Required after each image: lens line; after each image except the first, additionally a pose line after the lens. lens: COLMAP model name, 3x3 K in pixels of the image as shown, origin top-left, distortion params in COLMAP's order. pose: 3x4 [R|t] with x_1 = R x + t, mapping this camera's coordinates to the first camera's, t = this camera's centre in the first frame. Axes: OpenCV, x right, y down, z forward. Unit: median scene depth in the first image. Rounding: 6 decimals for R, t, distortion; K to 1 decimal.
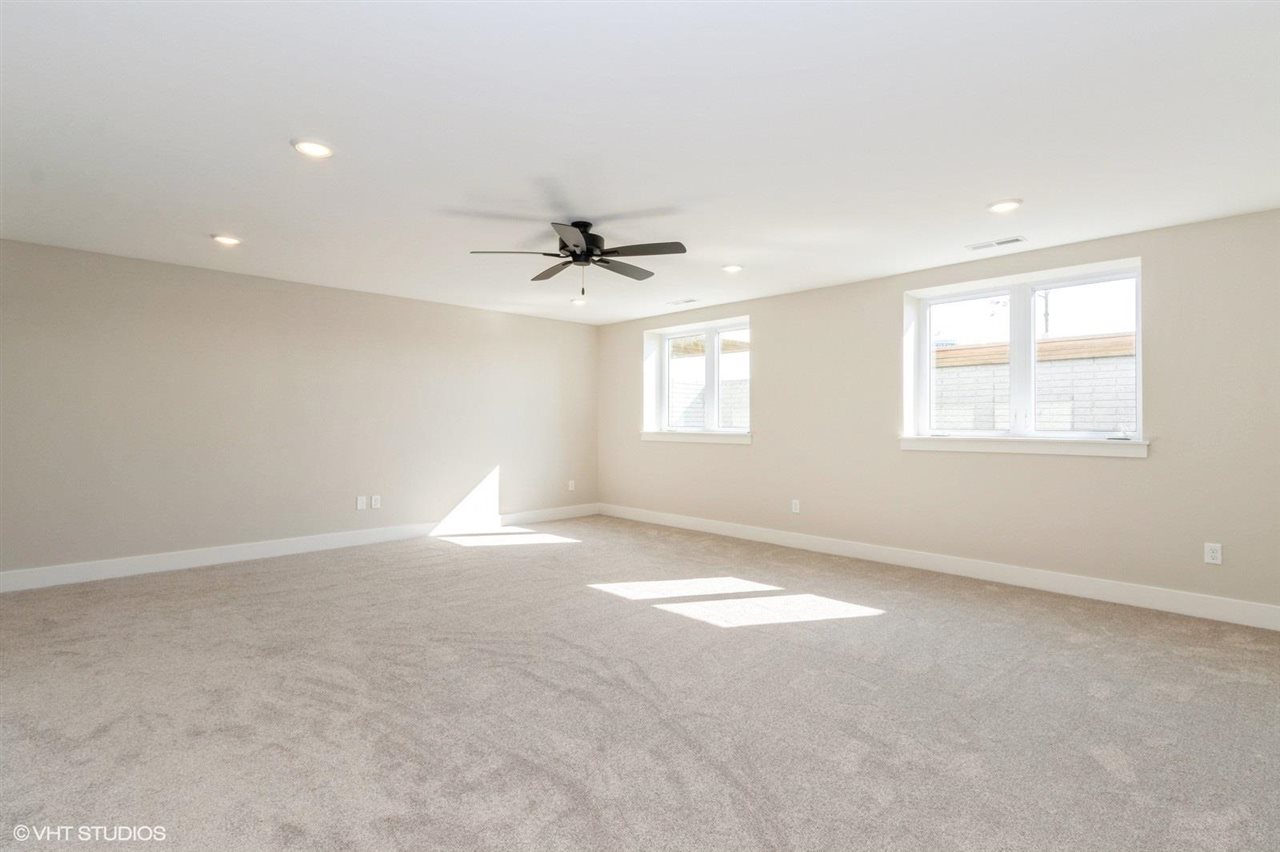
lens RADIAL K [[604.5, 0, 635.5], [0, 604.5, 432.4], [0, 0, 1]] dist [0.002187, 0.000037]
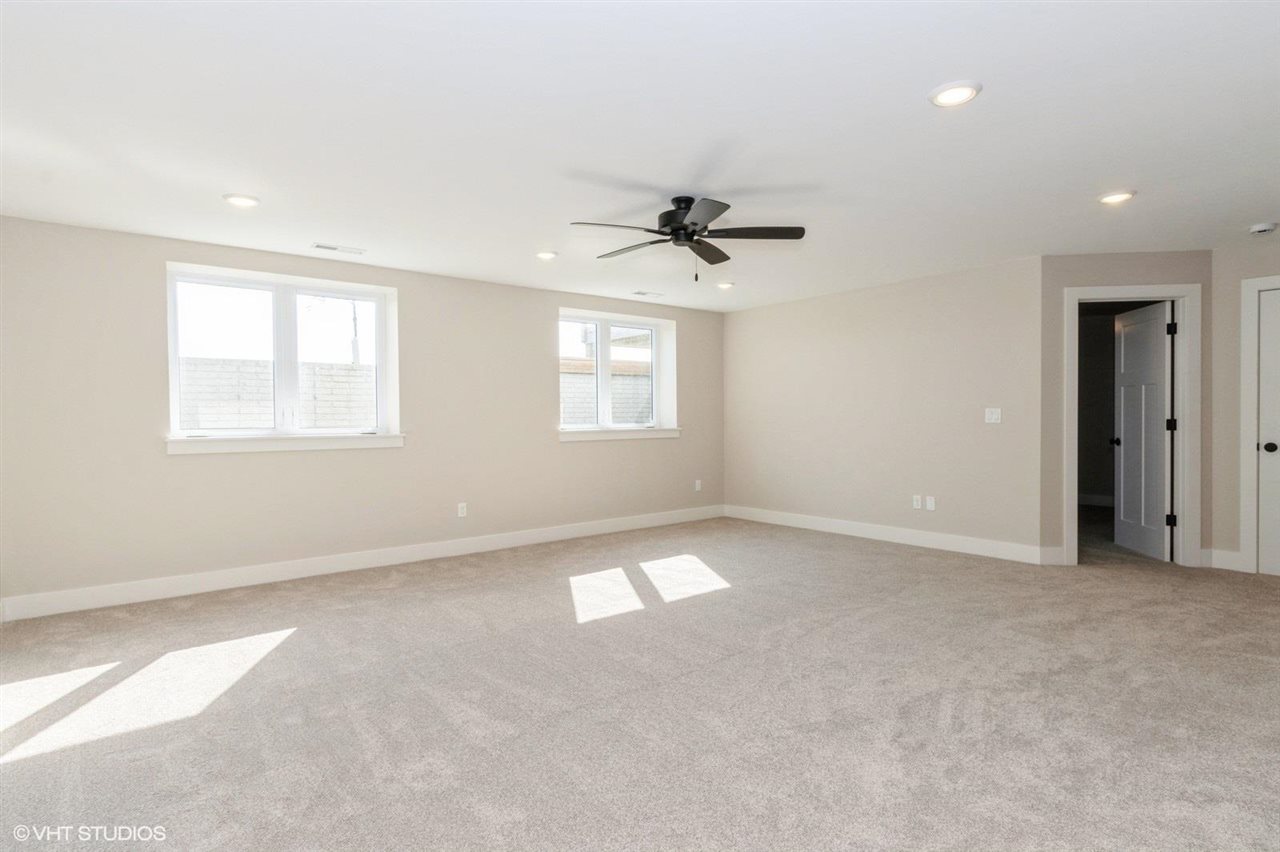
lens RADIAL K [[610.8, 0, 640.0], [0, 610.8, 426.0], [0, 0, 1]] dist [-0.059870, 0.000165]
pose [[0.090337, -0.016270, 0.995778, -0.404186], [0.024183, 0.999608, 0.014139, -0.008334], [-0.995618, 0.022804, 0.090695, 0.409817]]
